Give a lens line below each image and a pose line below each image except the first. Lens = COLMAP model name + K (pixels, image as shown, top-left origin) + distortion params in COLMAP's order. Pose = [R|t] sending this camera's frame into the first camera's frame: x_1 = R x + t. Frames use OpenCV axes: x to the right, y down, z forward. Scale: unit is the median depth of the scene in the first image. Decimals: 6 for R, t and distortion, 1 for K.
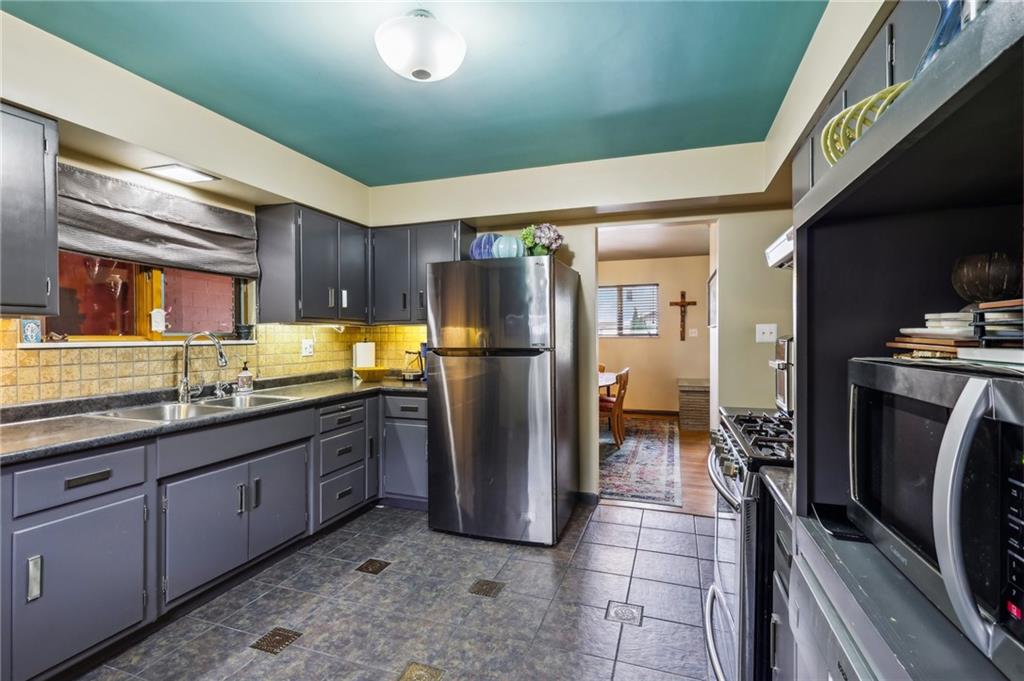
lens RADIAL K [[477.8, 0, 506.6], [0, 477.8, 335.4], [0, 0, 1]] dist [0.004580, -0.000260]
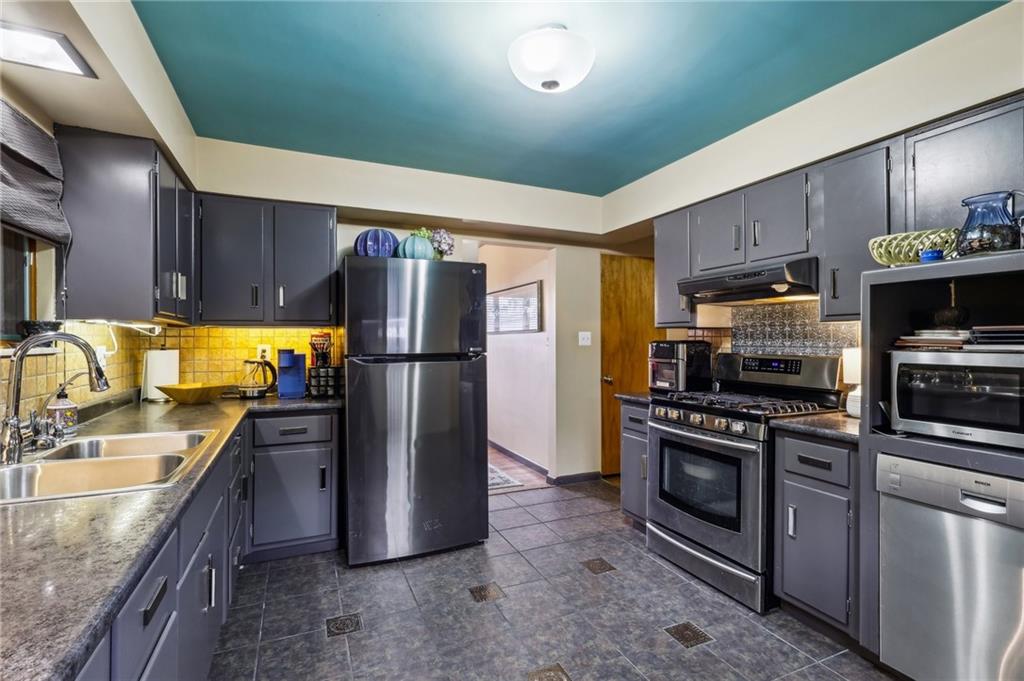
lens RADIAL K [[477.8, 0, 509.7], [0, 477.8, 335.7], [0, 0, 1]] dist [0.004580, -0.000260]
pose [[0.728612, 0.007796, 0.684882, -0.533585], [-0.000522, 0.999941, -0.010828, 0.001517], [-0.684926, 0.007532, 0.728573, 0.178705]]
